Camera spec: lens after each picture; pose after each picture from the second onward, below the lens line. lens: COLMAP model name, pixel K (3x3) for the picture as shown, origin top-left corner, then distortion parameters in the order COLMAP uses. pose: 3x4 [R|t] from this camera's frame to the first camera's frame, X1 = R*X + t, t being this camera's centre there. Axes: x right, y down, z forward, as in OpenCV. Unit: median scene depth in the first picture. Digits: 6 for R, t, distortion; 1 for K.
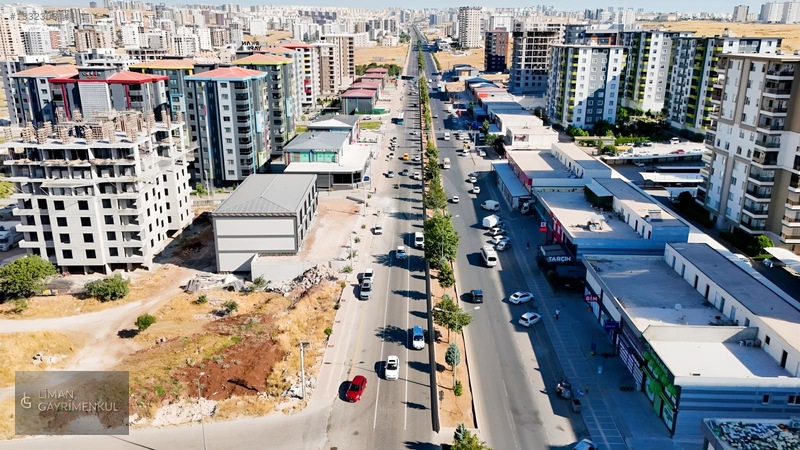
lens RADIAL K [[589.1, 0, 403.6], [0, 589.1, 211.5], [0, 0, 1]] dist [0.082997, -0.084934]
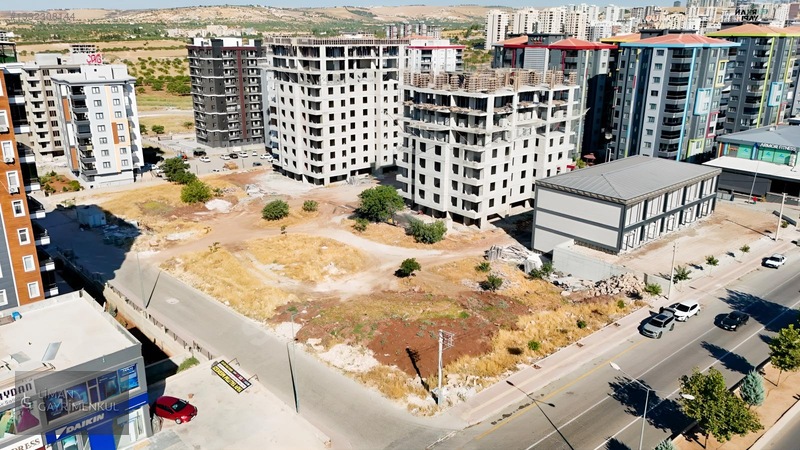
lens RADIAL K [[589.1, 0, 402.9], [0, 589.1, 213.2], [0, 0, 1]] dist [0.082997, -0.084934]
pose [[0.641730, 0.226209, -0.732811, 0.134234], [-0.225544, 0.968923, 0.101582, 0.003729], [0.733016, 0.100093, 0.672807, 0.187841]]
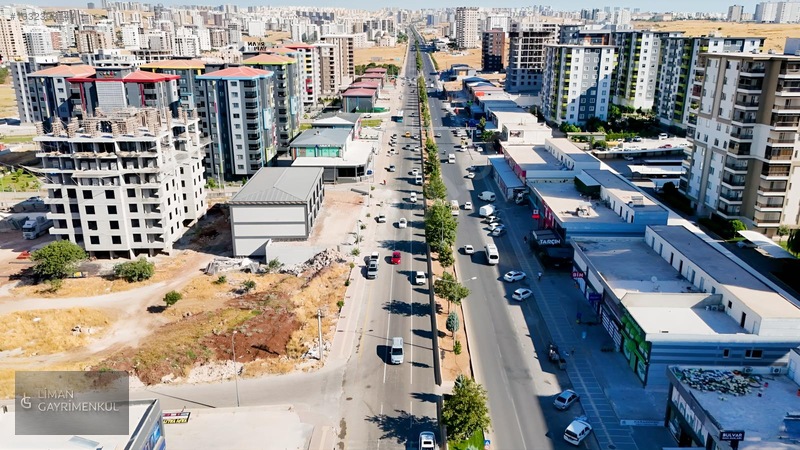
lens RADIAL K [[589.1, 0, 403.9], [0, 589.1, 212.7], [0, 0, 1]] dist [0.082997, -0.084934]
pose [[0.999986, -0.003347, 0.004150, -0.006094], [0.003340, 0.999993, 0.001470, 0.015308], [-0.004155, -0.001456, 0.999990, -0.054583]]
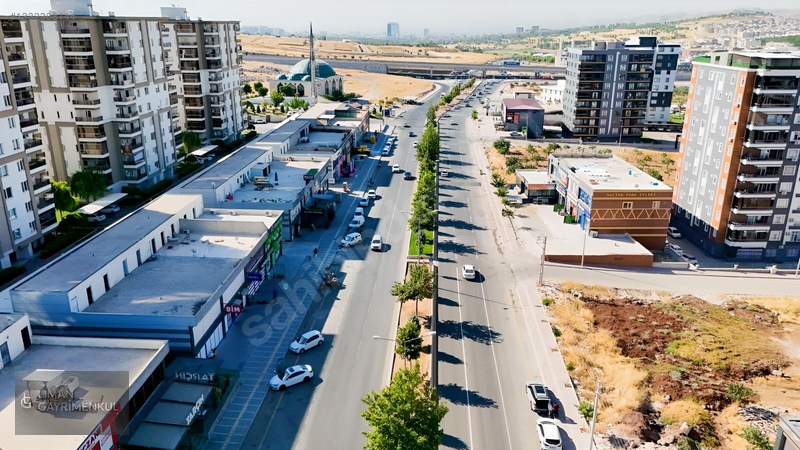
lens RADIAL K [[589.1, 0, 401.7], [0, 589.1, 211.1], [0, 0, 1]] dist [0.082997, -0.084934]
pose [[-0.999058, -0.022929, 0.036836, 0.035198], [0.002019, 0.823483, 0.567338, -0.222886], [-0.043342, 0.566878, -0.822661, 0.850115]]
